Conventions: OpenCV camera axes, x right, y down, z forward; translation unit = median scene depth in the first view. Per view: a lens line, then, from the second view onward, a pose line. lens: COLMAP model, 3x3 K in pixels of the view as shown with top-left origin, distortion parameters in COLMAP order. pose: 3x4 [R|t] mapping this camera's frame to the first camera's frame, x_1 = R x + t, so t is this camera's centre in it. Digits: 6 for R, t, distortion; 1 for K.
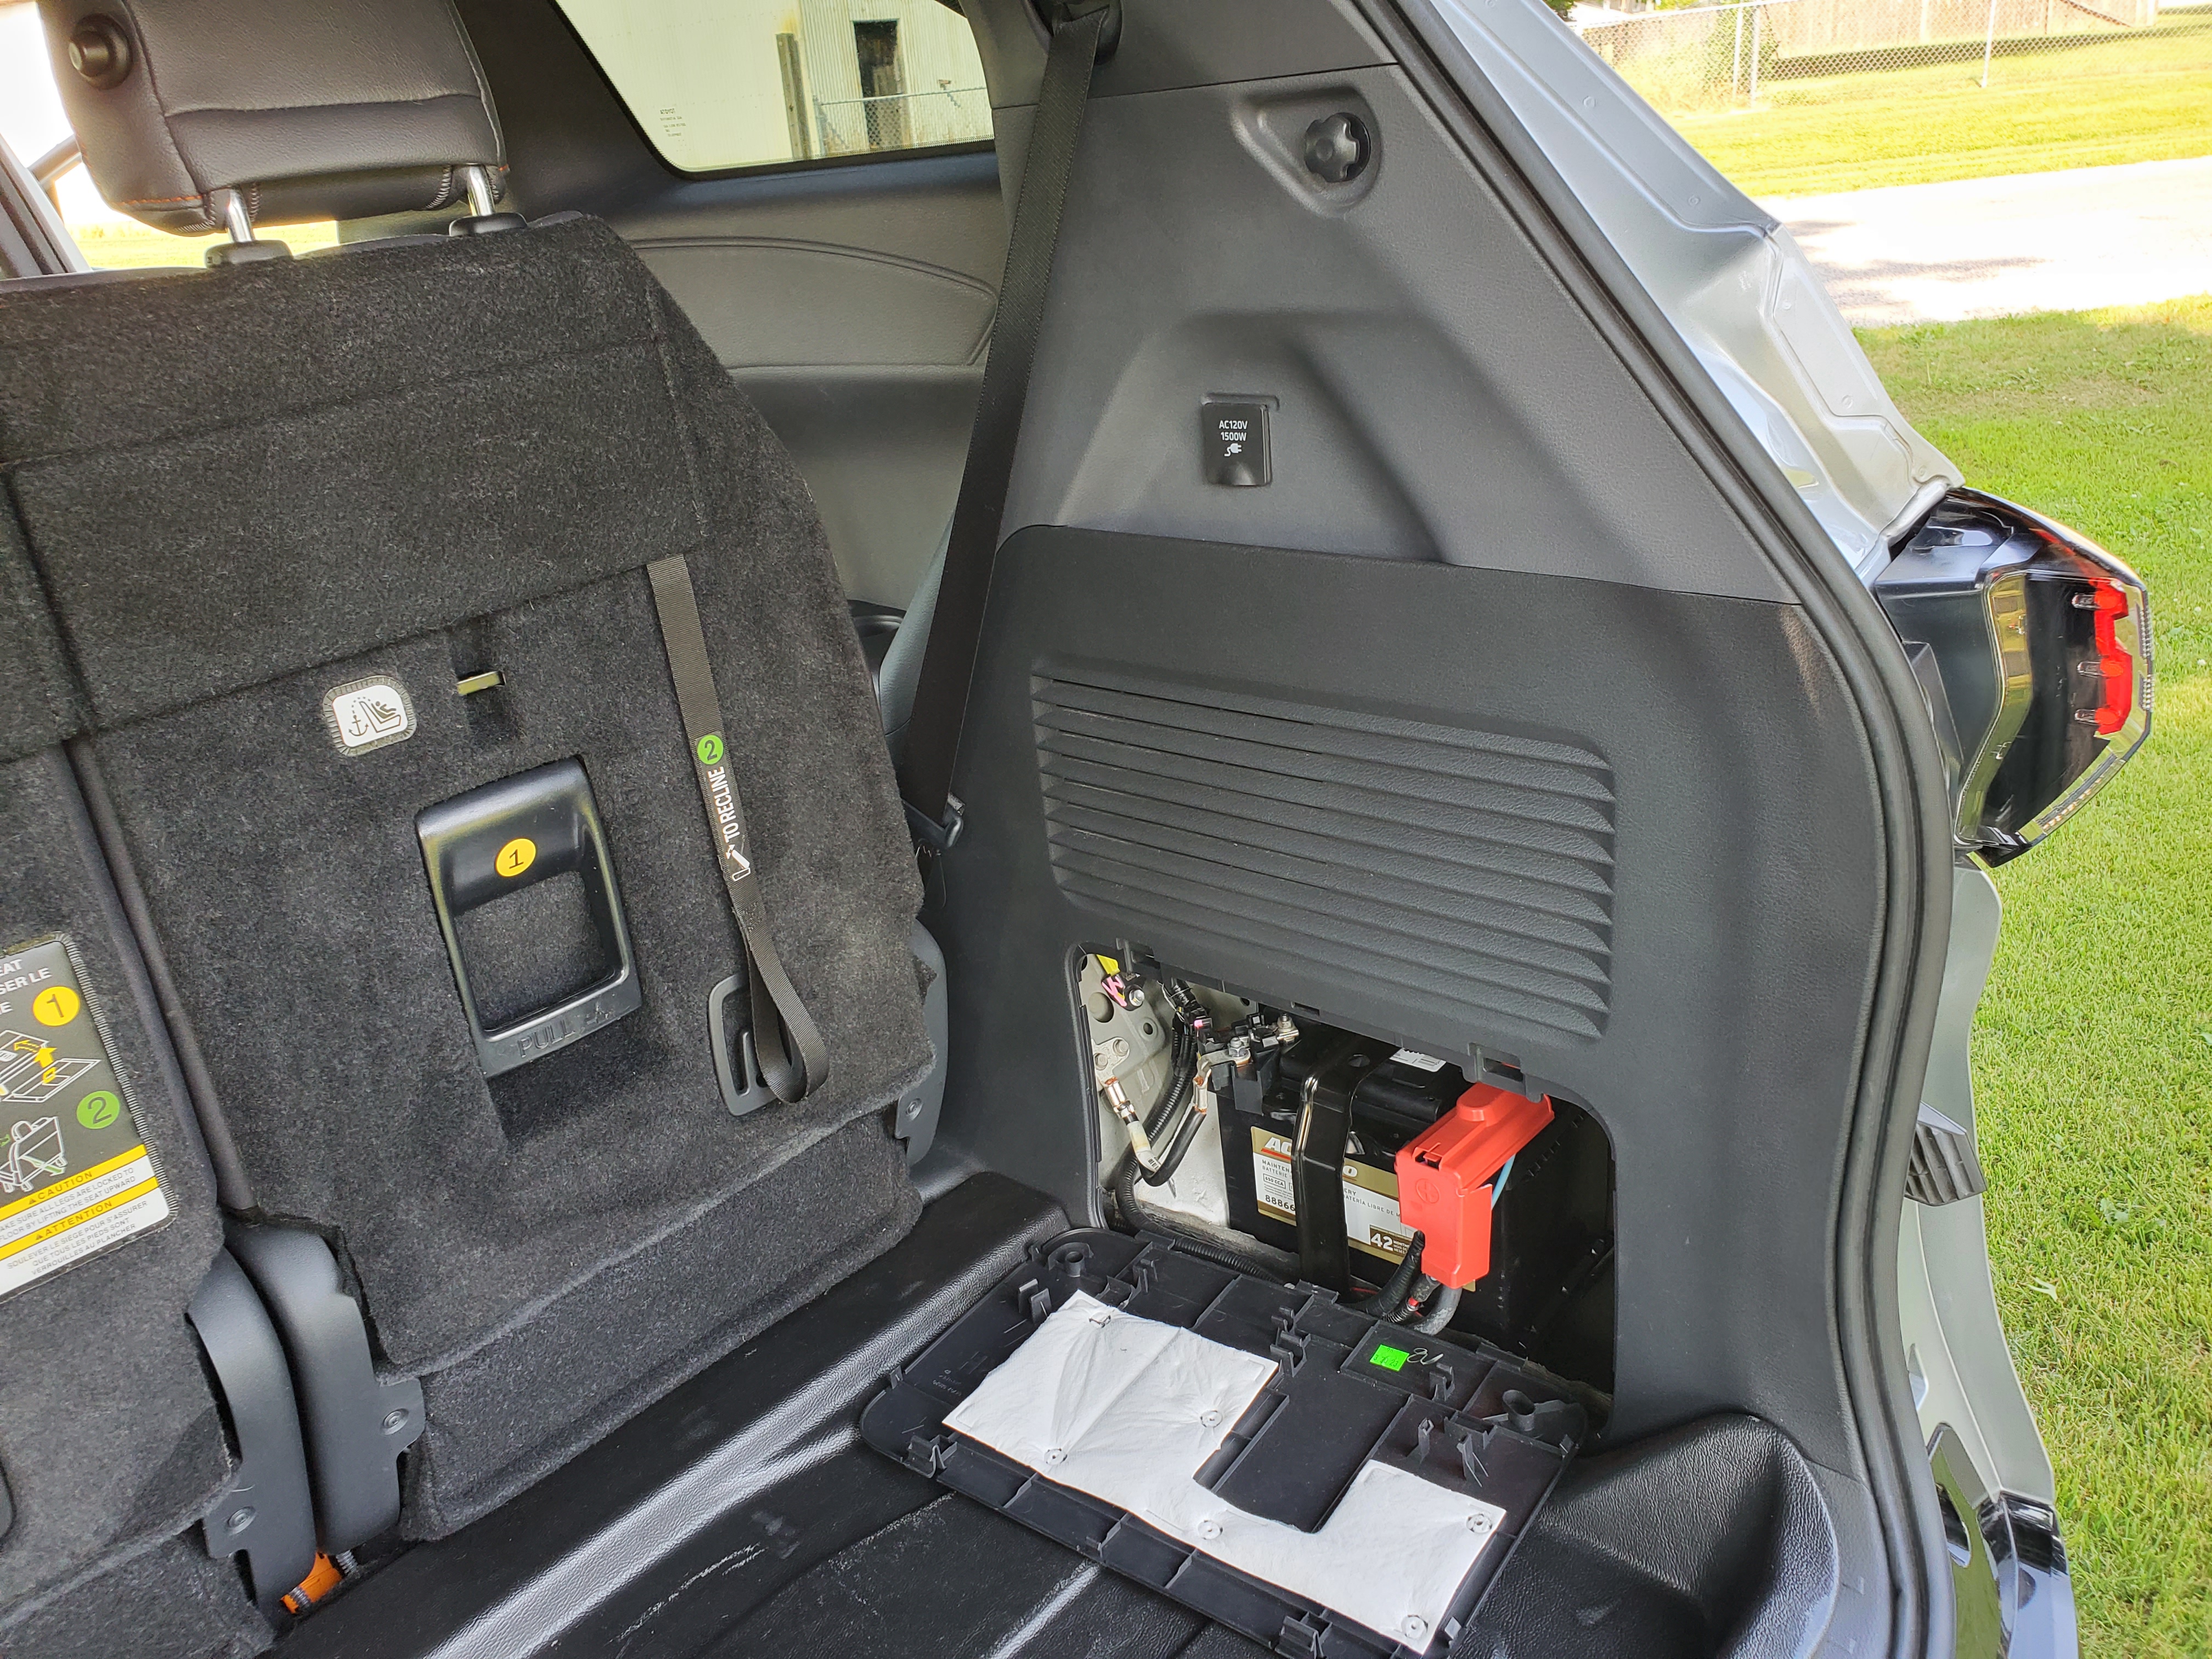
lens RADIAL K [[1691.3, 0, 1103.5], [0, 1691.3, 861.0], [0, 0, 1]] dist [0.001210, 0.001782]
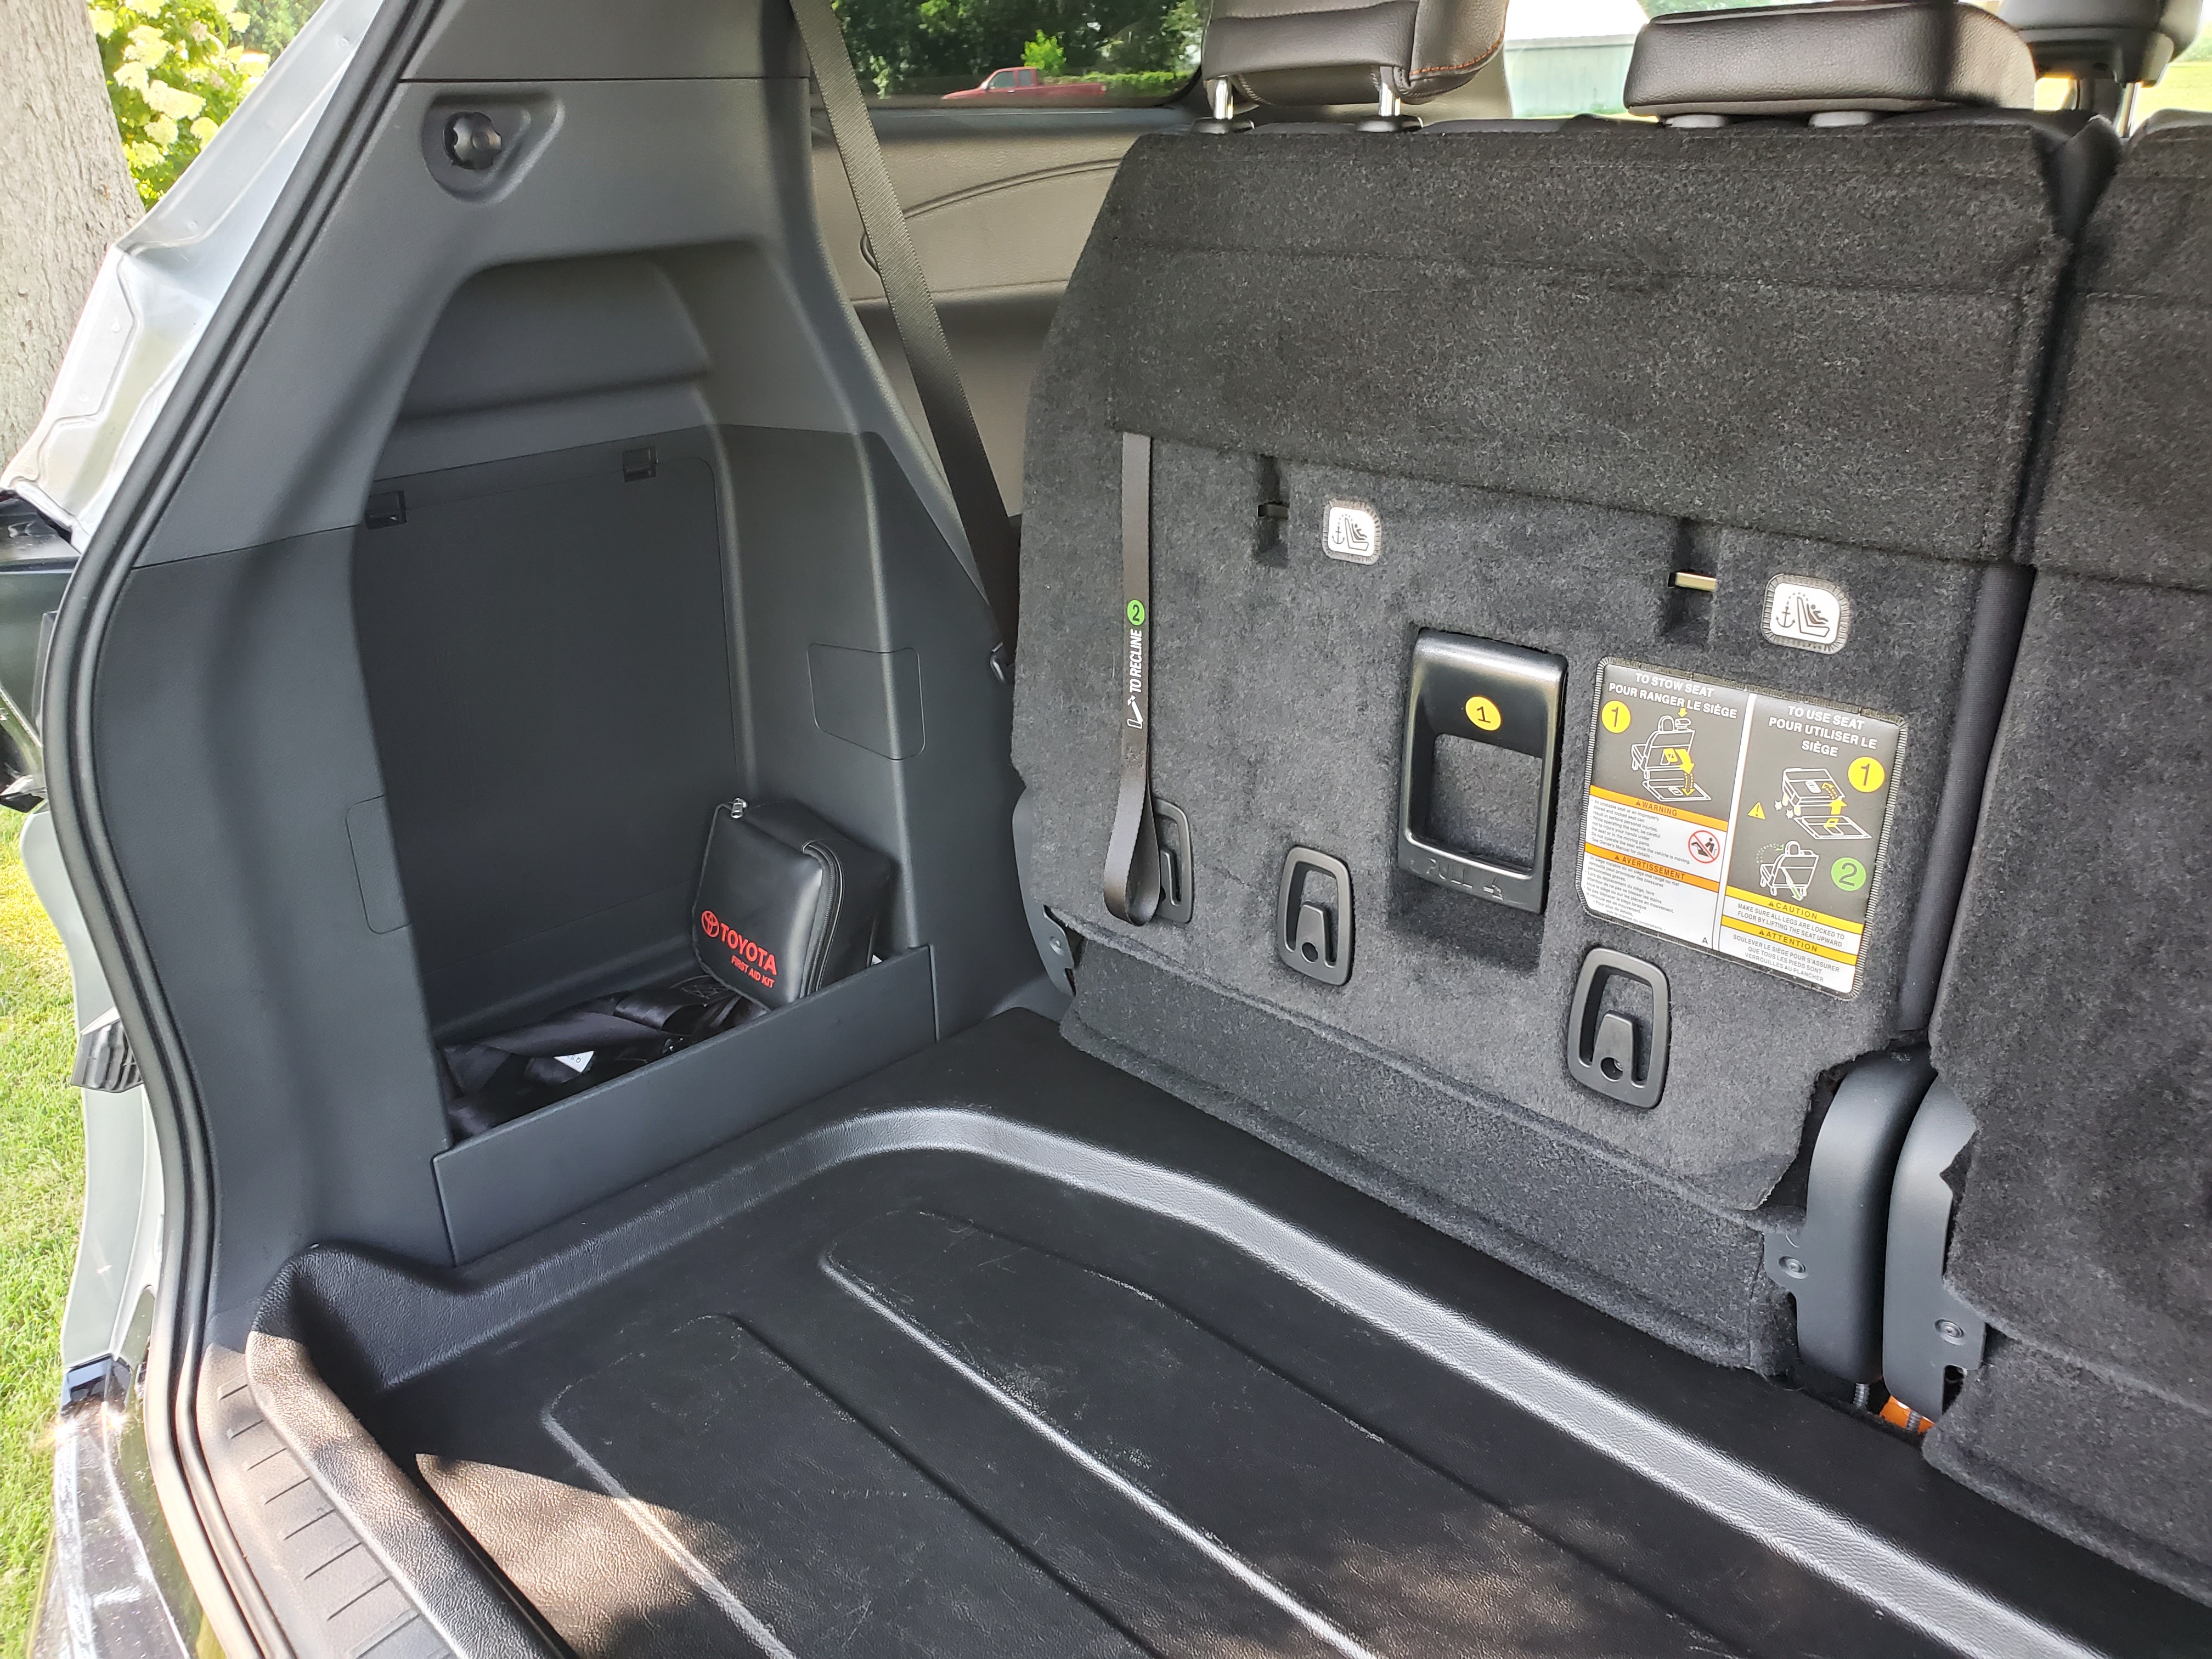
lens RADIAL K [[1700.0, 0, 1106.0], [0, 1700.0, 829.5], [0, 0, 1]] dist [-0.011858, -0.006915]
pose [[-0.065937, 0.474174, -0.877958, 0.391697], [-0.353437, 0.811730, 0.464949, -0.217701], [0.933132, 0.340960, 0.114068, 0.409444]]
